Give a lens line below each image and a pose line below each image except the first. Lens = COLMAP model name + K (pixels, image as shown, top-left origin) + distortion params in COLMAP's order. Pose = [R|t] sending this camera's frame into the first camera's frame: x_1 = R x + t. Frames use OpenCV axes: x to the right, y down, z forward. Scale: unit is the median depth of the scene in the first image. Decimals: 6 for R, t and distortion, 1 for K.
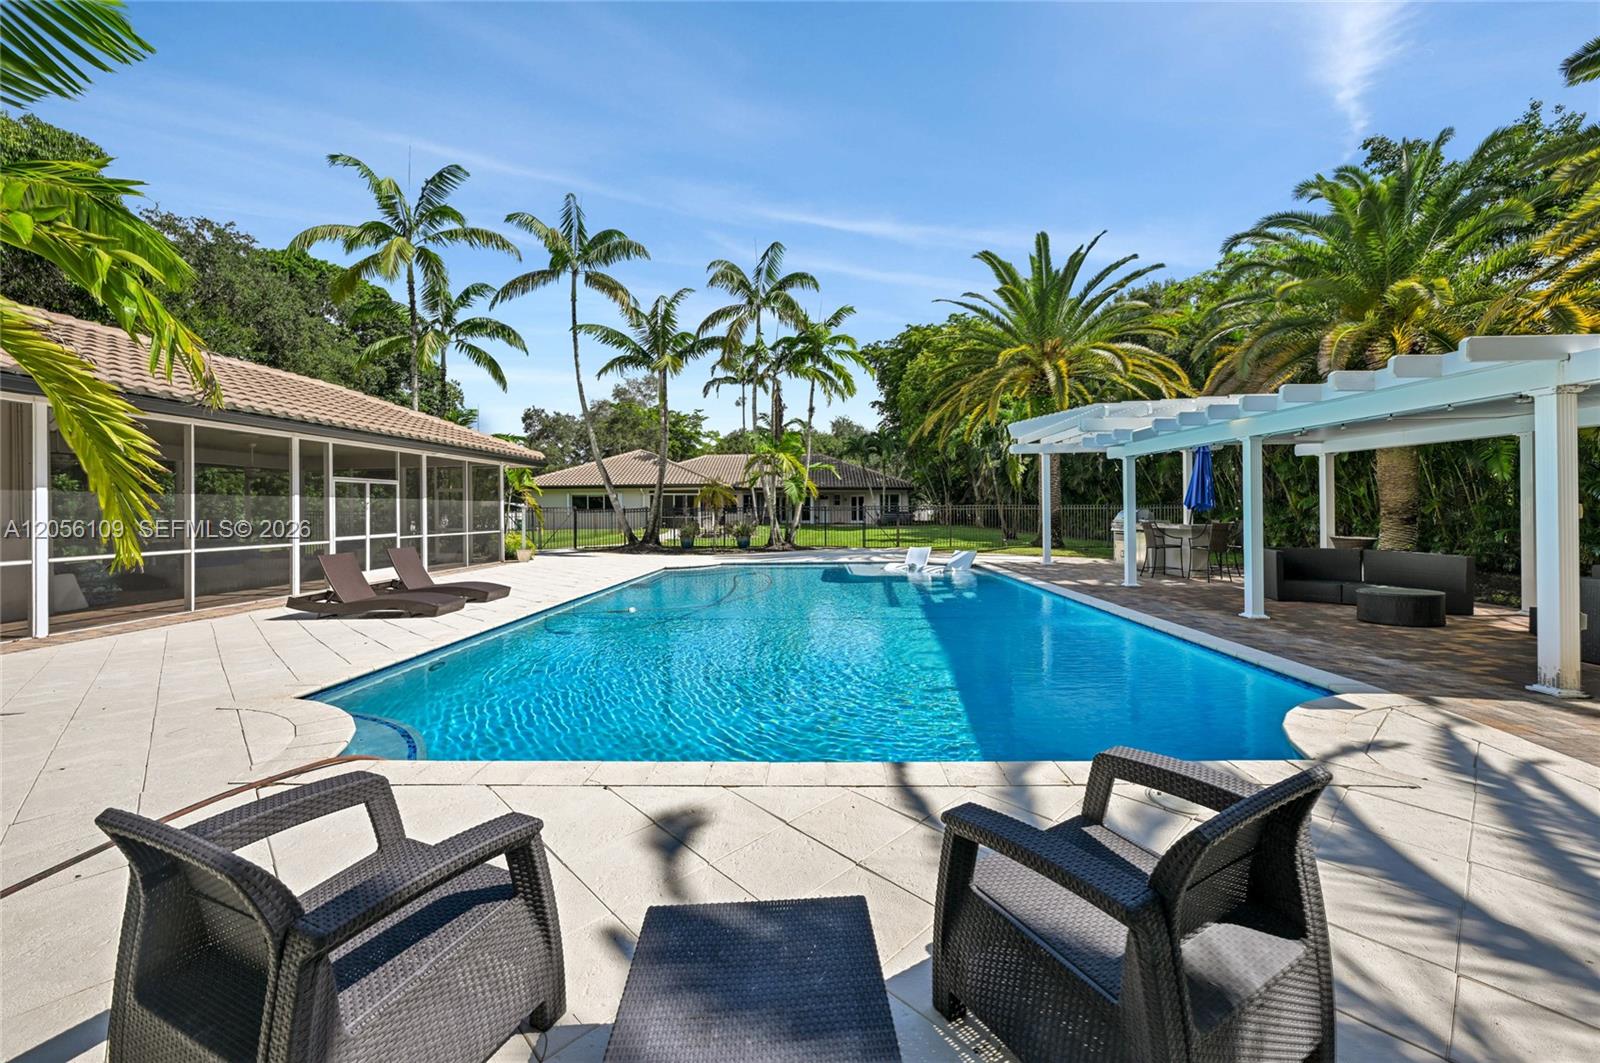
lens RADIAL K [[644.1, 0, 798.2], [0, 644.1, 508.2], [0, 0, 1]] dist [-0.001469, 0.000006]
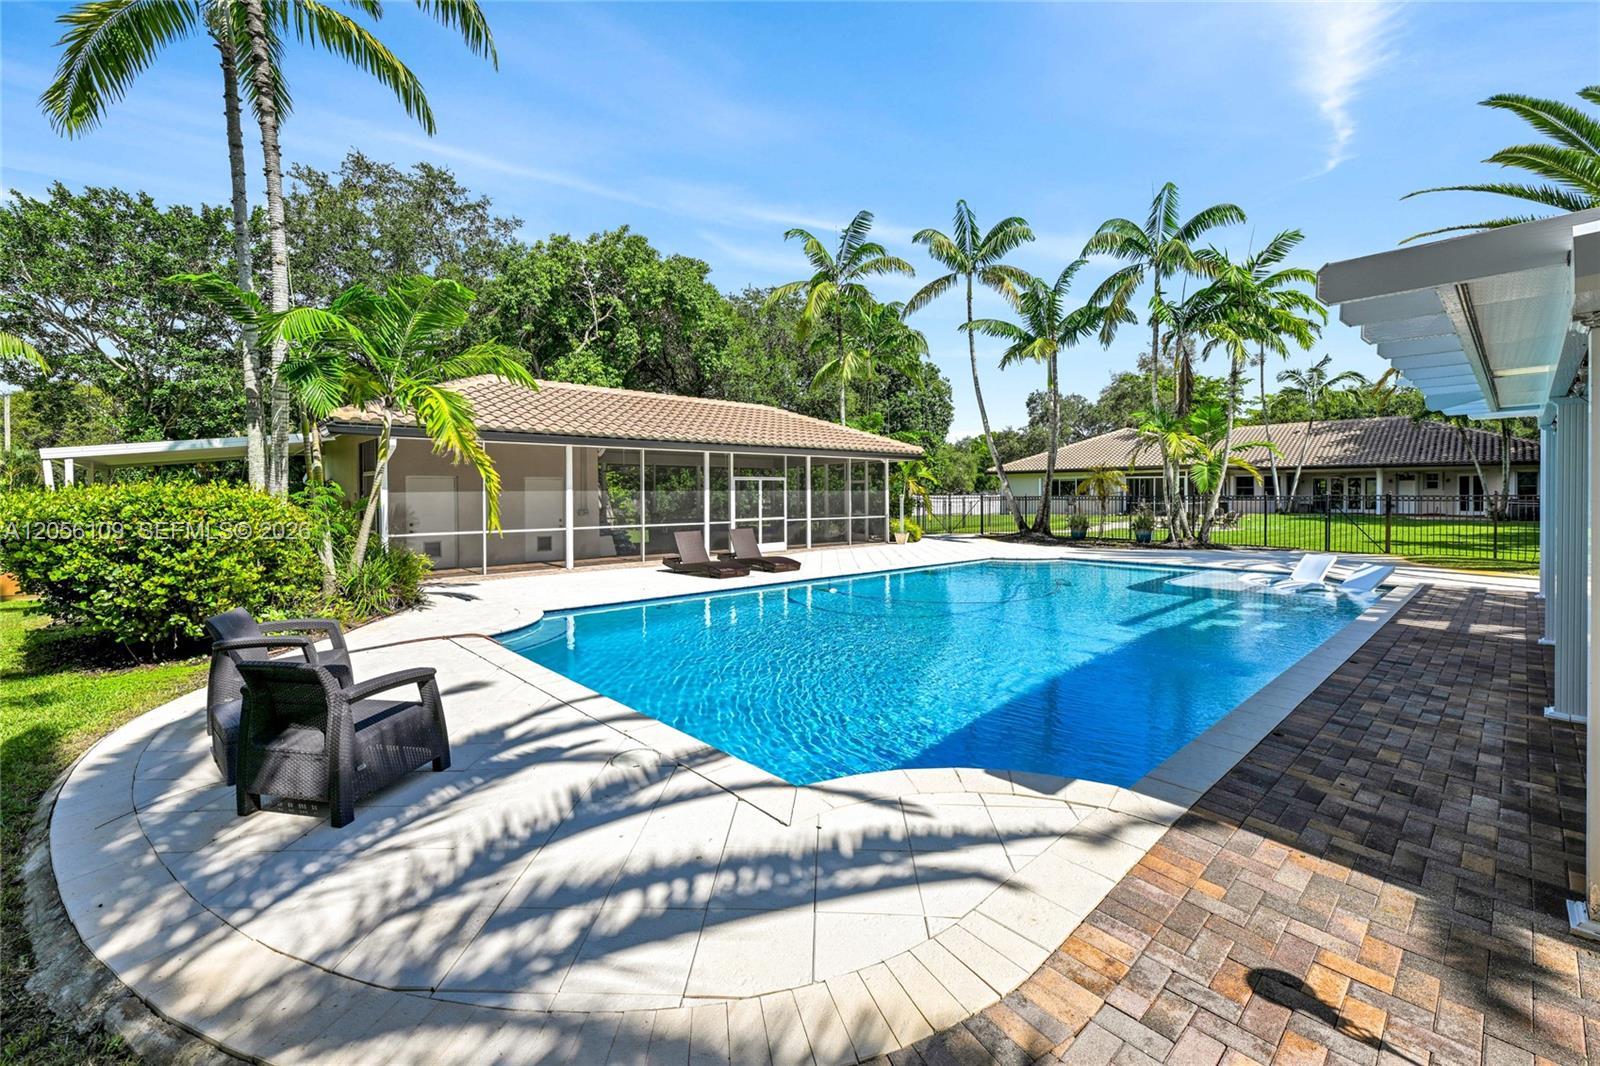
lens RADIAL K [[657.1, 0, 796.7], [0, 657.1, 500.4], [0, 0, 1]] dist [-0.001402, -0.000076]
pose [[0.697679, 0.011346, -0.716320, 0.244193], [0.000556, 0.999866, 0.016379, -0.011399], [0.716410, -0.011825, 0.697579, 0.045469]]
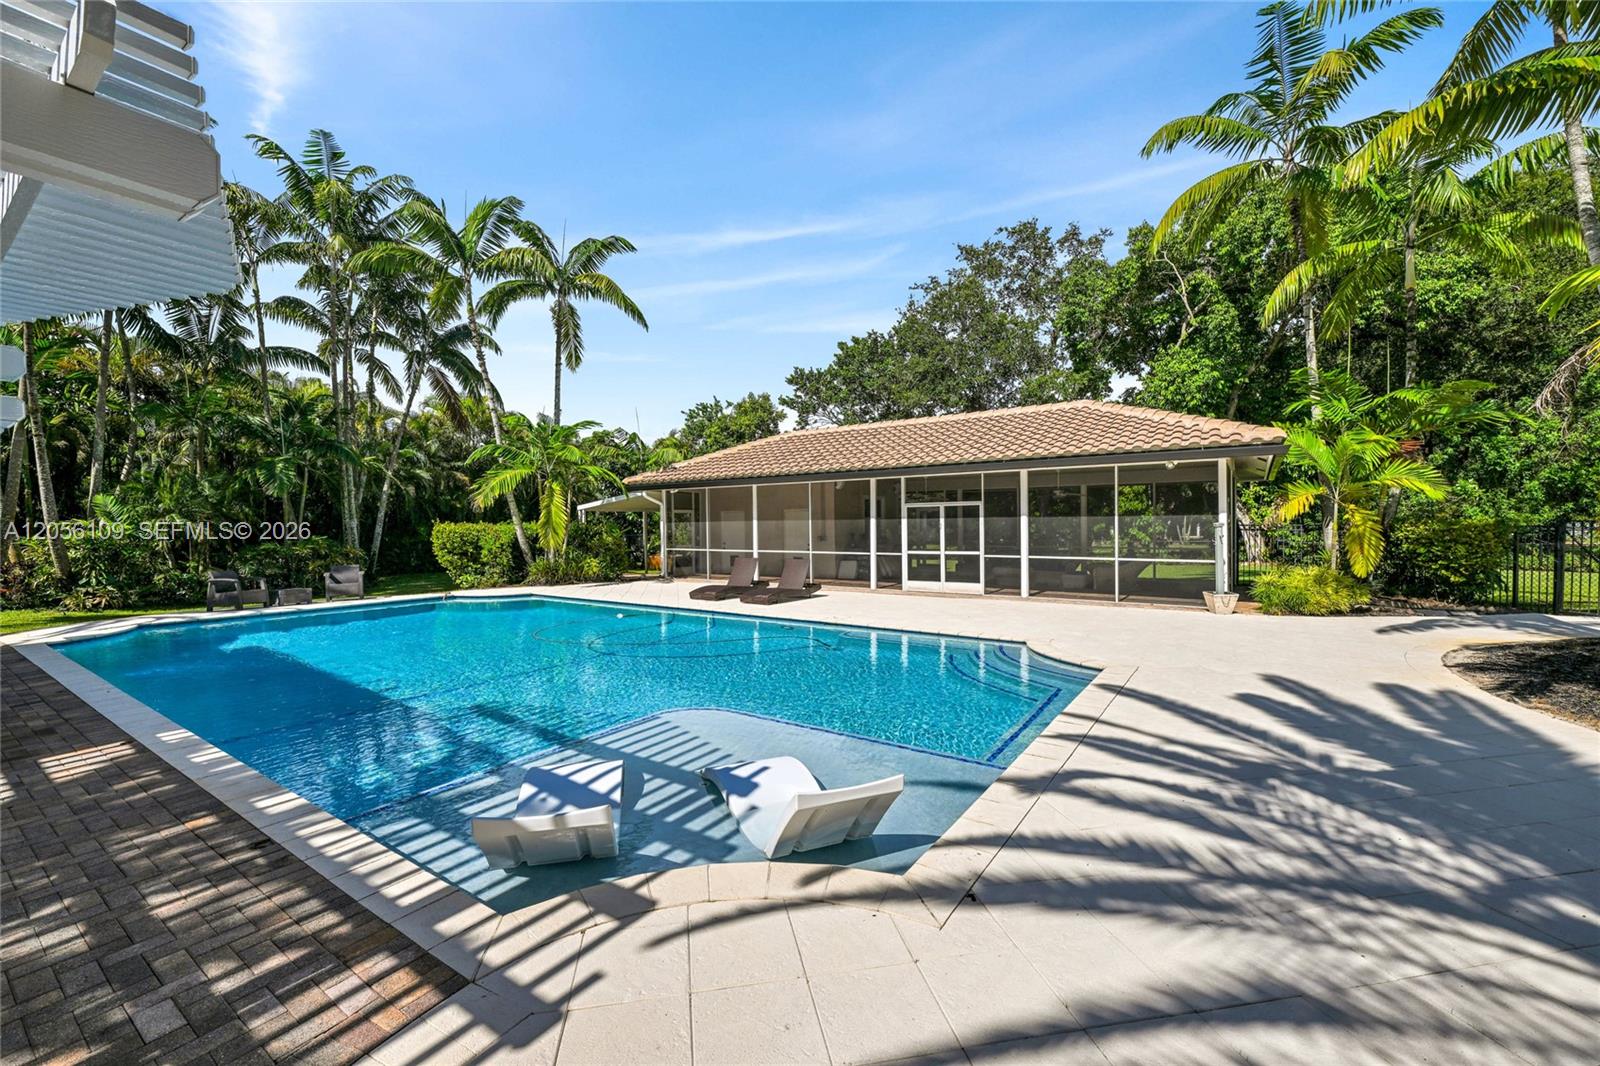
lens RADIAL K [[647.4, 0, 794.8], [0, 647.4, 531.1], [0, 0, 1]] dist [-0.000258, 0.000300]
pose [[-0.543230, 0.023538, -0.839254, 0.279001], [0.014385, 0.999721, 0.018727, -0.011902], [0.839461, -0.001900, -0.543417, 0.872367]]
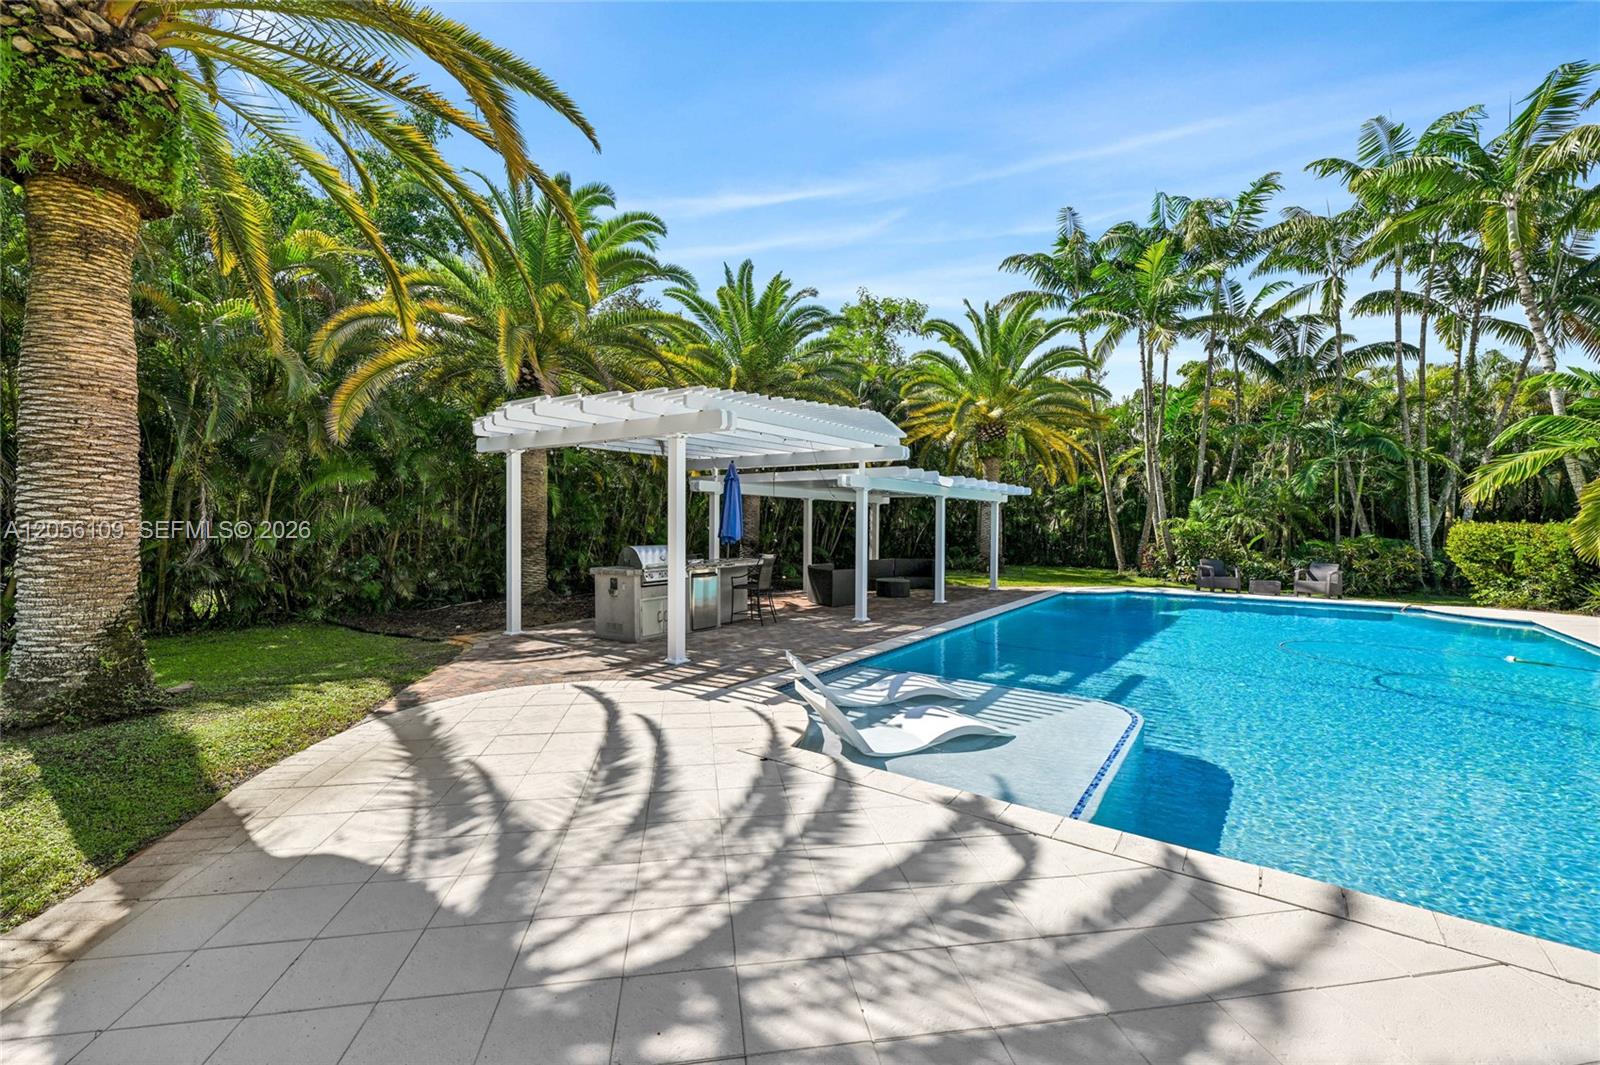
lens RADIAL K [[653.6, 0, 794.5], [0, 653.6, 527.5], [0, 0, 1]] dist [-0.000313, 0.000380]
pose [[-0.828269, 0.000105, 0.560331, 0.021248], [0.001441, 0.999997, 0.001942, -0.010417], [-0.560329, 0.002416, -0.828267, 1.003927]]
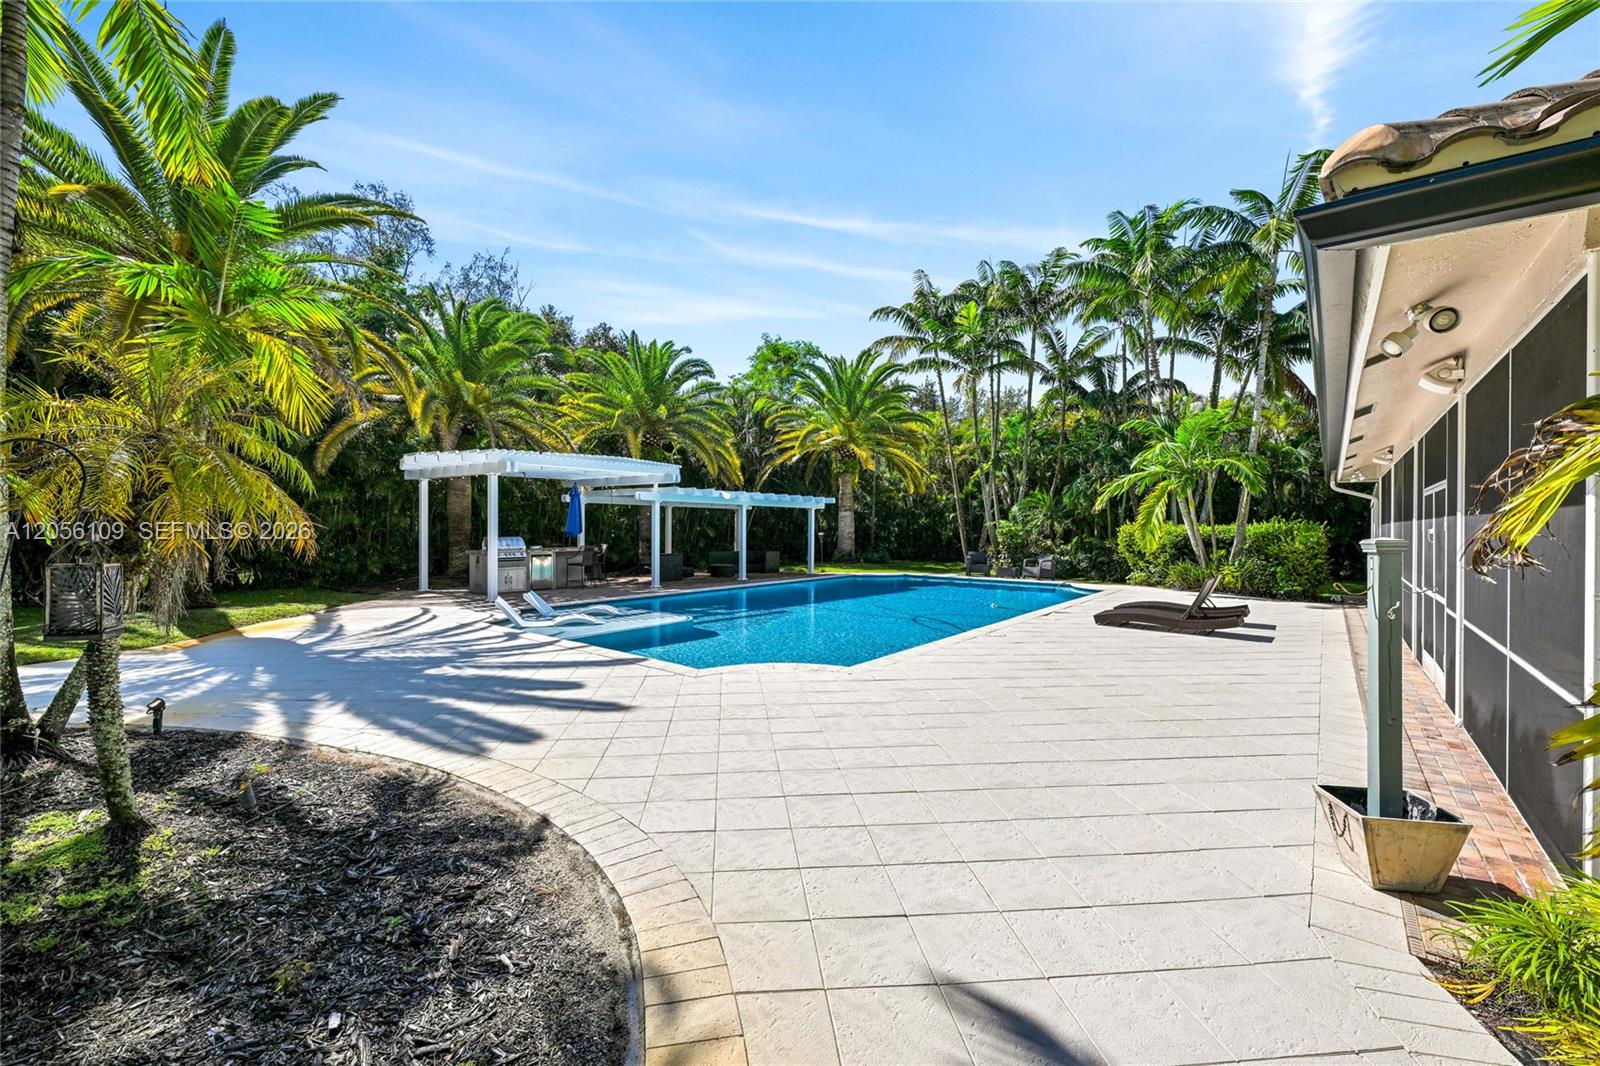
lens RADIAL K [[653.6, 0, 794.5], [0, 653.6, 528.0], [0, 0, 1]] dist [-0.000313, 0.000380]
pose [[-0.795922, 0.001724, 0.605397, -0.376494], [0.000180, 0.999997, -0.002610, -0.004879], [-0.605399, -0.001969, -0.795919, 1.078433]]
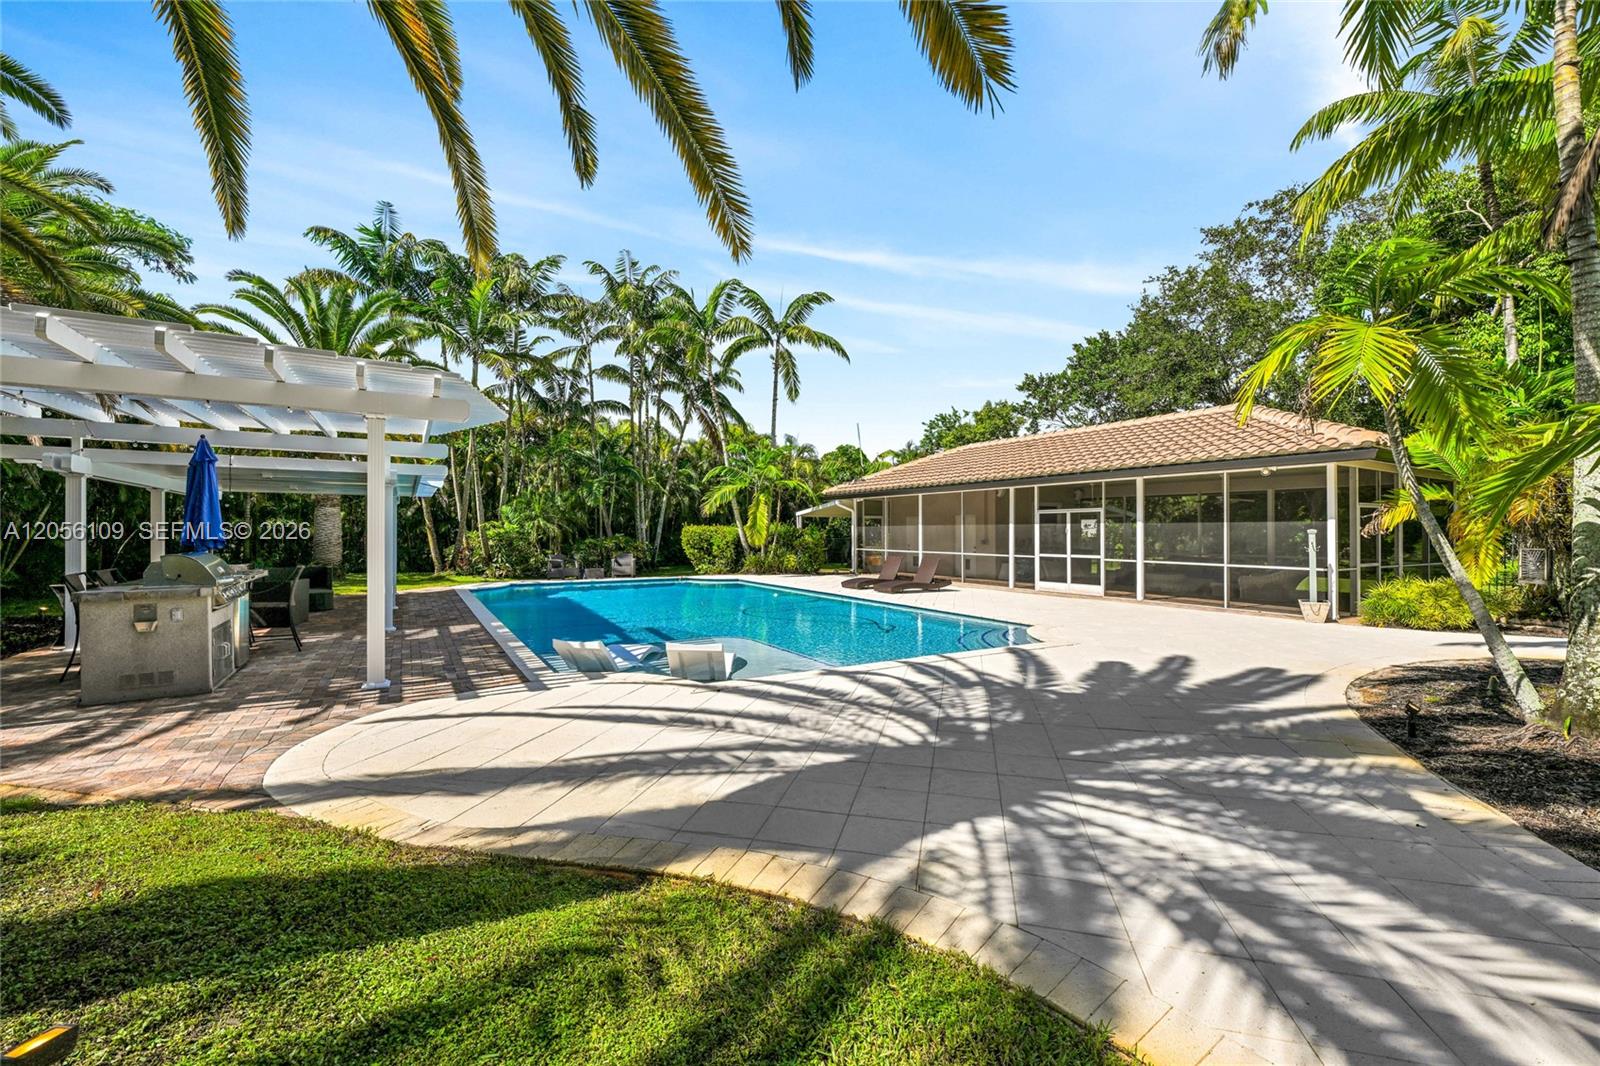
lens RADIAL K [[653.6, 0, 794.5], [0, 653.6, 528.0], [0, 0, 1]] dist [-0.000313, 0.000380]
pose [[-0.844097, 0.004965, -0.536168, 0.280166], [0.005952, 0.999982, -0.000109, -0.007308], [0.536158, -0.003283, -0.844111, 1.101696]]
